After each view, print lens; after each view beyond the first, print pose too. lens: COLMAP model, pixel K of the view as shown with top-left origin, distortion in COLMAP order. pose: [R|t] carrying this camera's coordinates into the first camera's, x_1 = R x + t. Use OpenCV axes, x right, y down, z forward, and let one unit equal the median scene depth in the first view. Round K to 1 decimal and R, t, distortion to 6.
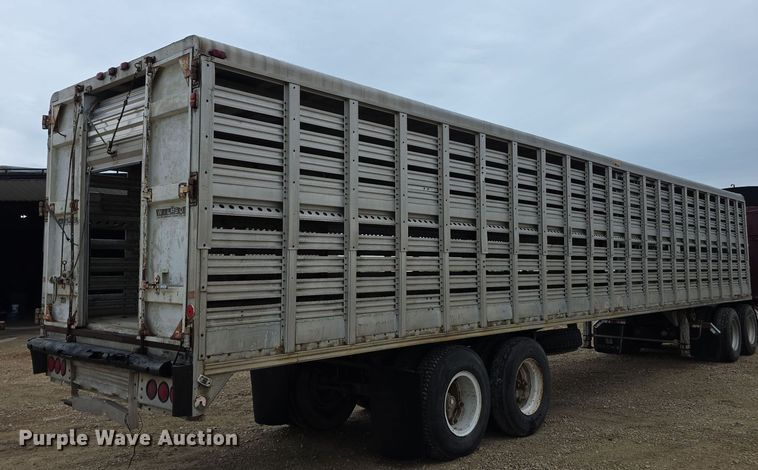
lens RADIAL K [[659.9, 0, 379.4], [0, 659.9, 222.2], [0, 0, 1]] dist [0.003828, 0.001417]
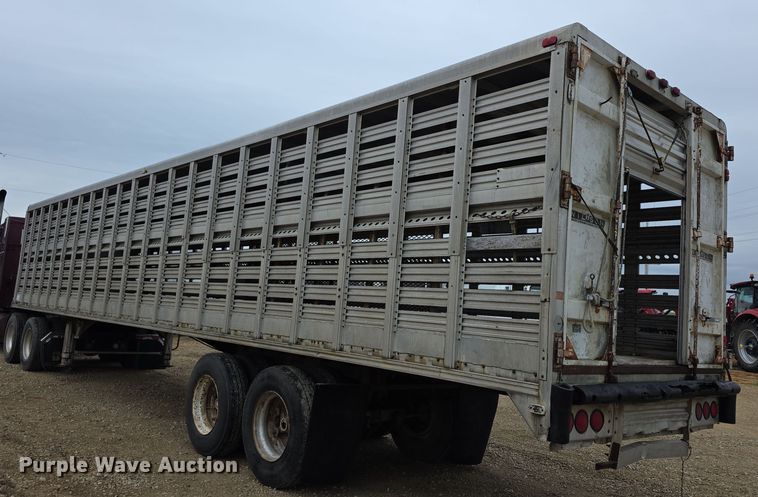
lens RADIAL K [[632.6, 0, 379.0], [0, 632.6, 248.5], [0, 0, 1]] dist [0.010155, 0.005389]
pose [[0.108537, 0.112320, 0.987727, -1.465276], [-0.147370, 0.984436, -0.095752, 0.161876], [-0.983108, -0.135169, 0.123400, 1.408869]]
